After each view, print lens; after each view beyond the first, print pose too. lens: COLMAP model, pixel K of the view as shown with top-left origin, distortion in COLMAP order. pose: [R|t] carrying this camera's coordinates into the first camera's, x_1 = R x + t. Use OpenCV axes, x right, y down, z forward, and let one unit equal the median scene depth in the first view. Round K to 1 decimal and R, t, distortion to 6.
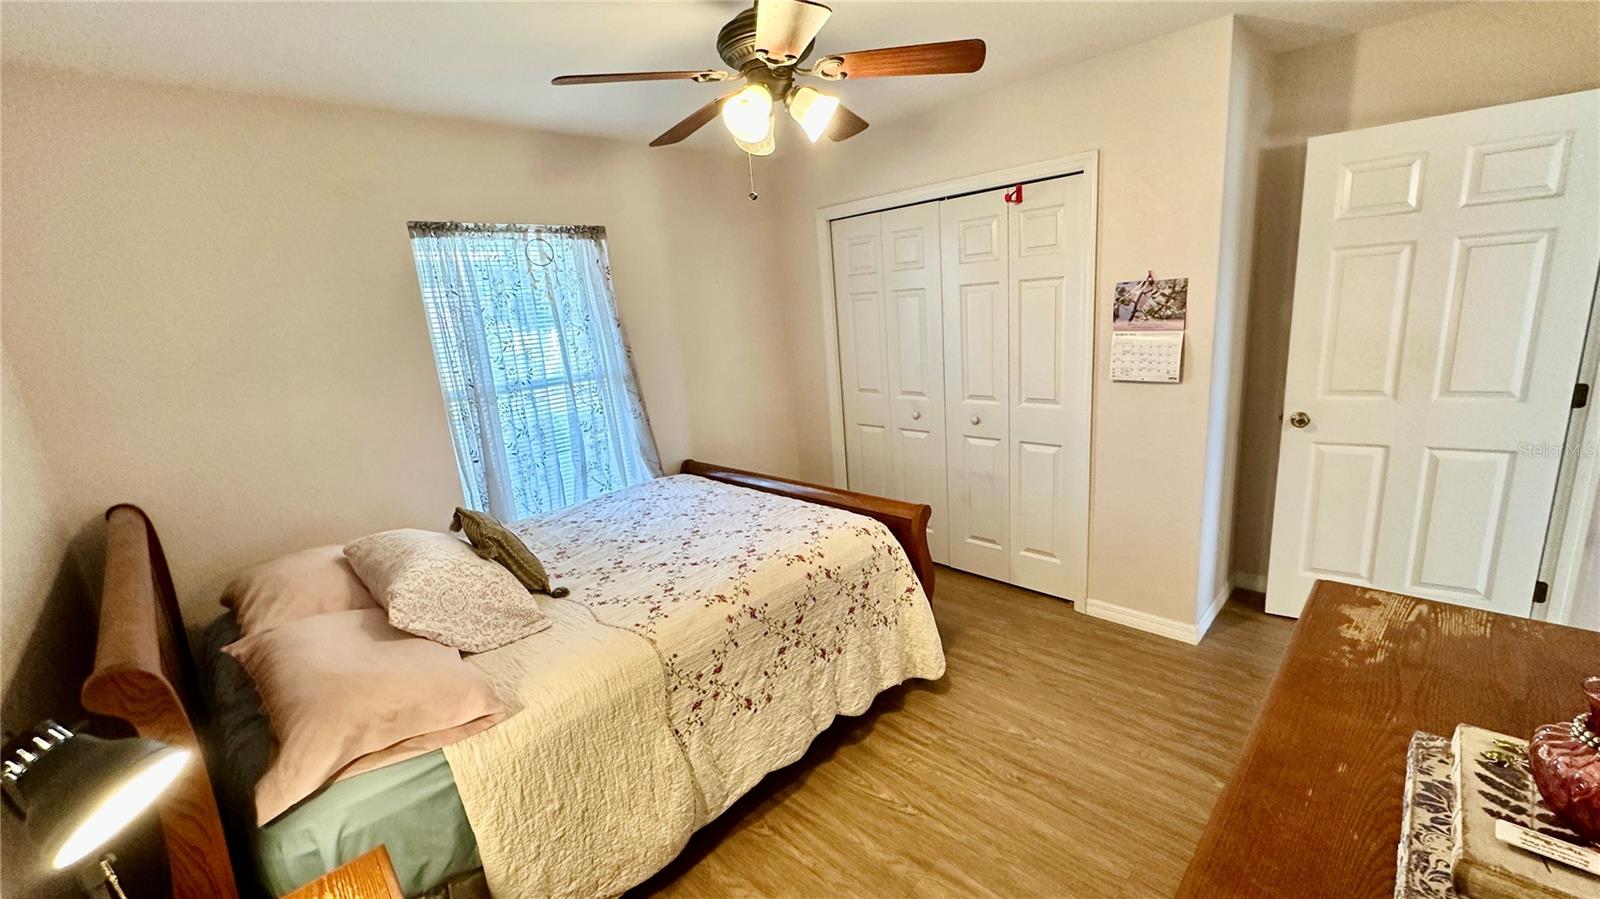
lens RADIAL K [[609.9, 0, 830.6], [0, 609.9, 441.7], [0, 0, 1]] dist [-0.001791, 0.000013]
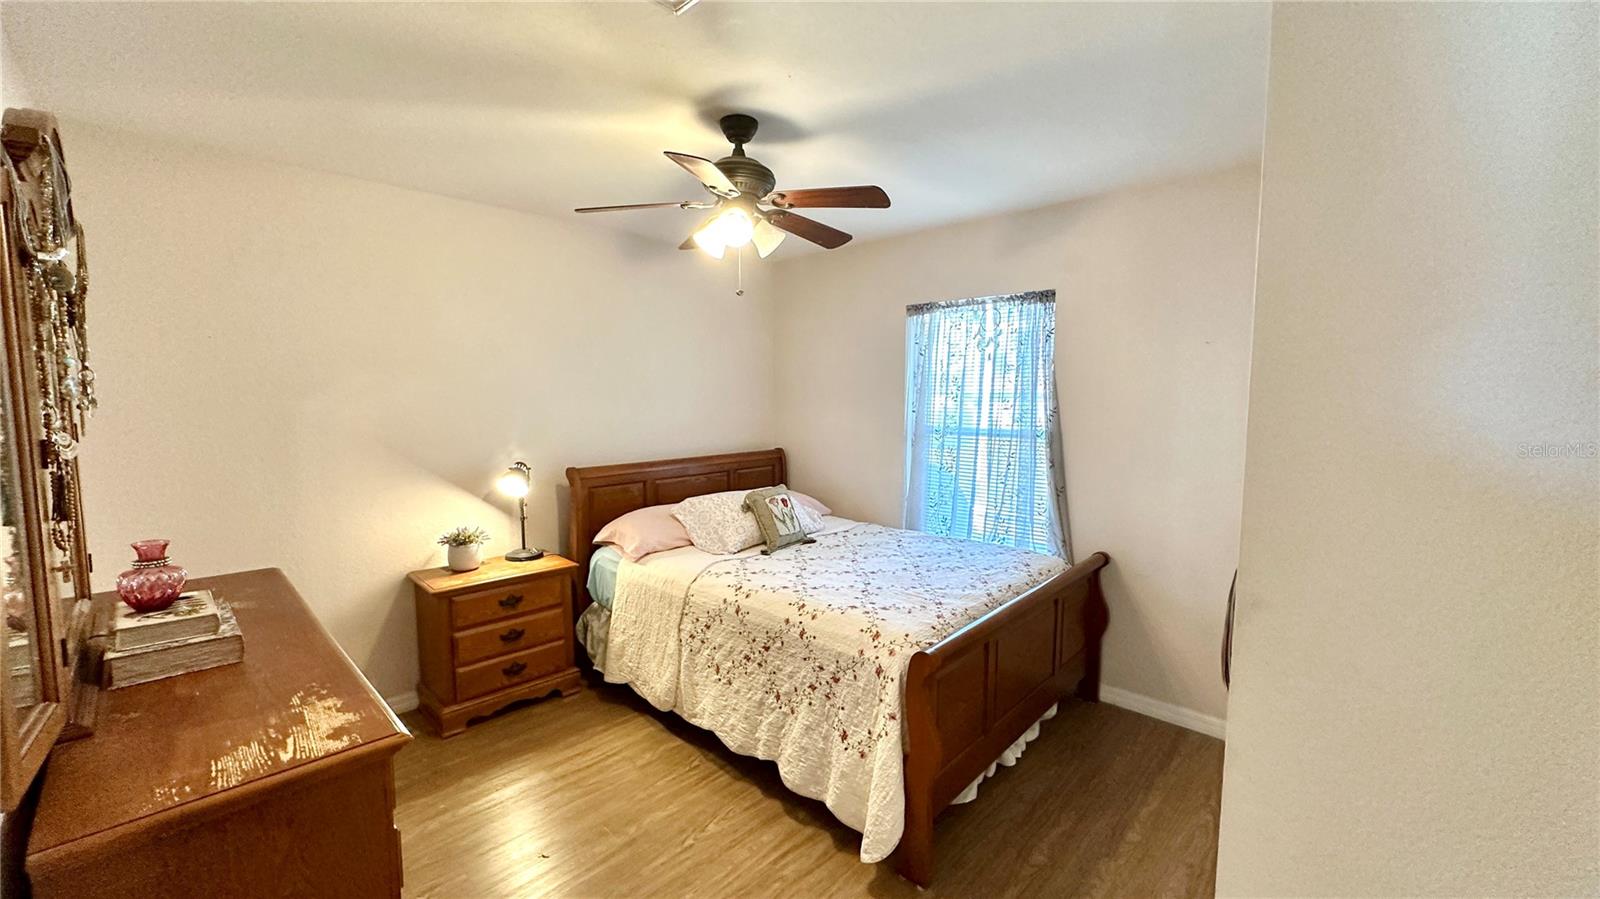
lens RADIAL K [[636.2, 0, 800.0], [0, 636.2, 449.5], [0, 0, 1]] dist [-0.002937, -0.000080]
pose [[0.016990, 0.167012, -0.985808, 1.047632], [-0.230122, 0.960135, 0.158697, -0.261429], [0.973013, 0.224160, 0.054745, 0.910913]]
